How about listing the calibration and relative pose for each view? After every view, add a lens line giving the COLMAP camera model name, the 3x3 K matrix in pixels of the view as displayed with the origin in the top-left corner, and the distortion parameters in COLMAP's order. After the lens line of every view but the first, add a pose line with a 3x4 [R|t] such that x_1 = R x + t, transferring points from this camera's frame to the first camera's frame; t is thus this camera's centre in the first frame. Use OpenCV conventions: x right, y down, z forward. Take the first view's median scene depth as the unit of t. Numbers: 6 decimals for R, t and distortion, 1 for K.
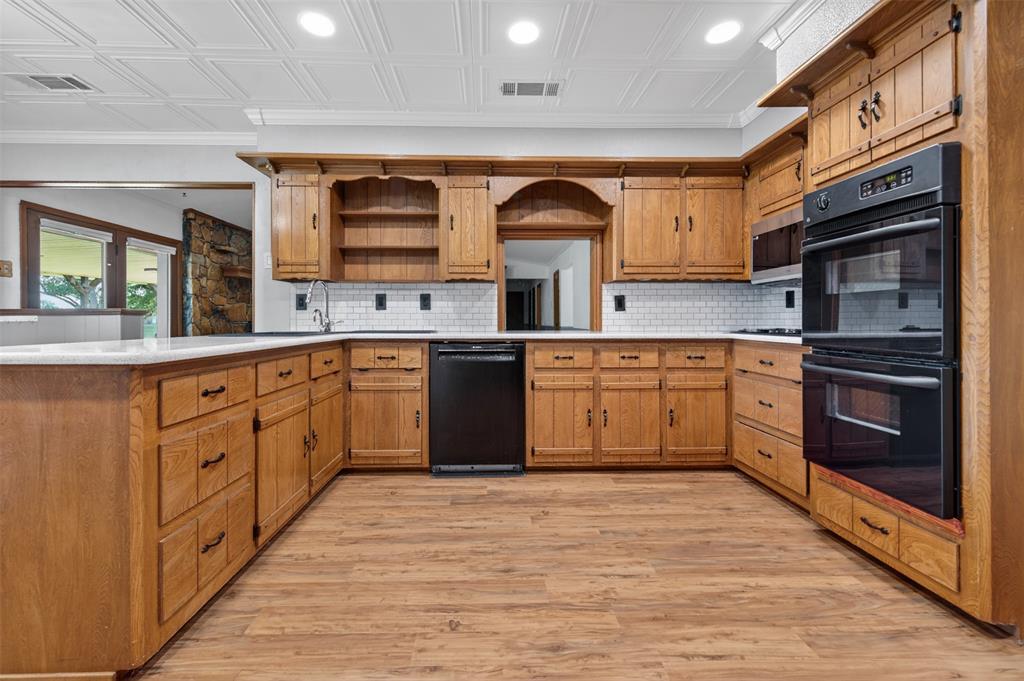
lens RADIAL K [[434.9, 0, 493.5], [0, 434.9, 320.0], [0, 0, 1]] dist [0.007654, -0.001554]
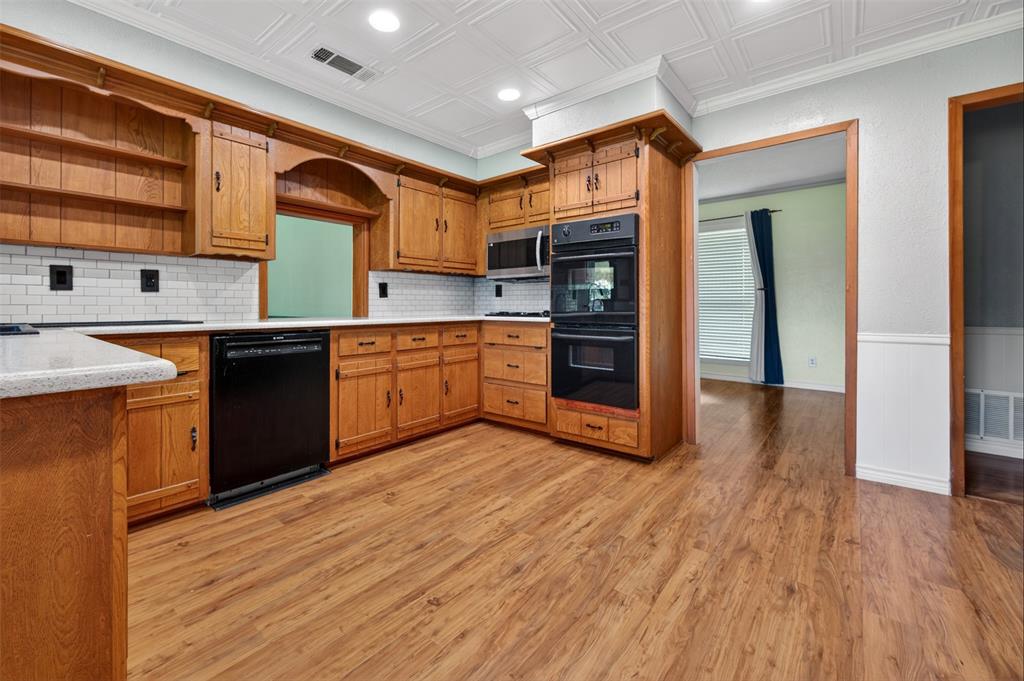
lens RADIAL K [[434.9, 0, 506.7], [0, 434.9, 303.5], [0, 0, 1]] dist [0.007654, -0.001554]
pose [[0.642132, 0.003845, 0.766584, -0.402479], [0.000001, 0.999987, -0.005017, -0.000591], [-0.766594, 0.003223, 0.642124, 0.106807]]
